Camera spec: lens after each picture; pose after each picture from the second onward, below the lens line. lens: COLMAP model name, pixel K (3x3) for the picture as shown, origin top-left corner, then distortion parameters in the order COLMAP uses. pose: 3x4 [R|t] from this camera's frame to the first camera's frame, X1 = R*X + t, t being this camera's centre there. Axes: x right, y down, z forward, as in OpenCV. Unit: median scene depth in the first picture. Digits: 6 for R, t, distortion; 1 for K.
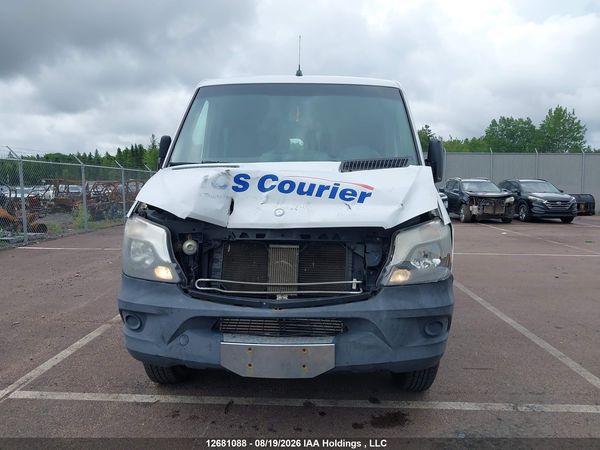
lens RADIAL K [[477.8, 0, 306.2], [0, 477.8, 225.1], [0, 0, 1]] dist [0.007041, -0.004109]
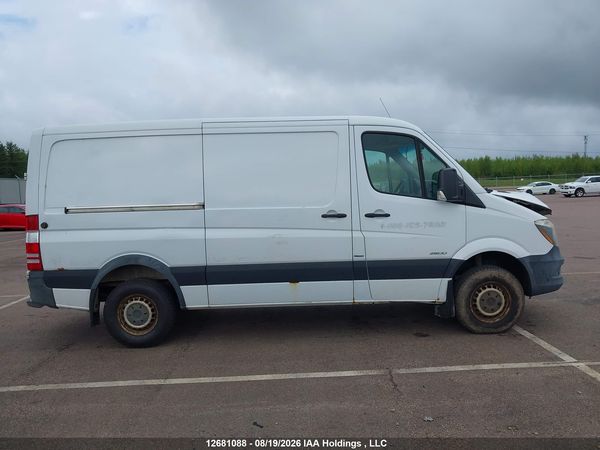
lens RADIAL K [[459.1, 0, 290.6], [0, 459.1, 226.4], [0, 0, 1]] dist [-0.013829, -0.009684]
pose [[-0.032765, -0.046438, 0.998384, -1.939345], [0.122228, 0.991236, 0.050117, -0.179835], [-0.991961, 0.123673, -0.026802, 1.872835]]
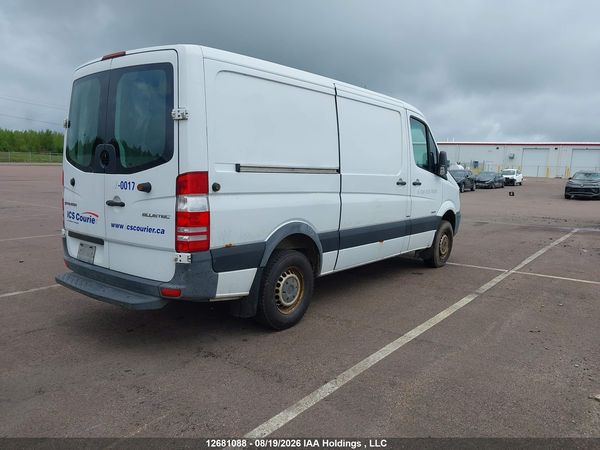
lens RADIAL K [[484.1, 0, 300.0], [0, 484.1, 225.0], [0, 0, 1]] dist [-0.021099, -0.003331]
pose [[-0.814565, -0.099821, 0.571419, -1.186214], [0.017507, 0.980403, 0.196222, -0.351969], [-0.579808, 0.169839, -0.796854, 3.563080]]
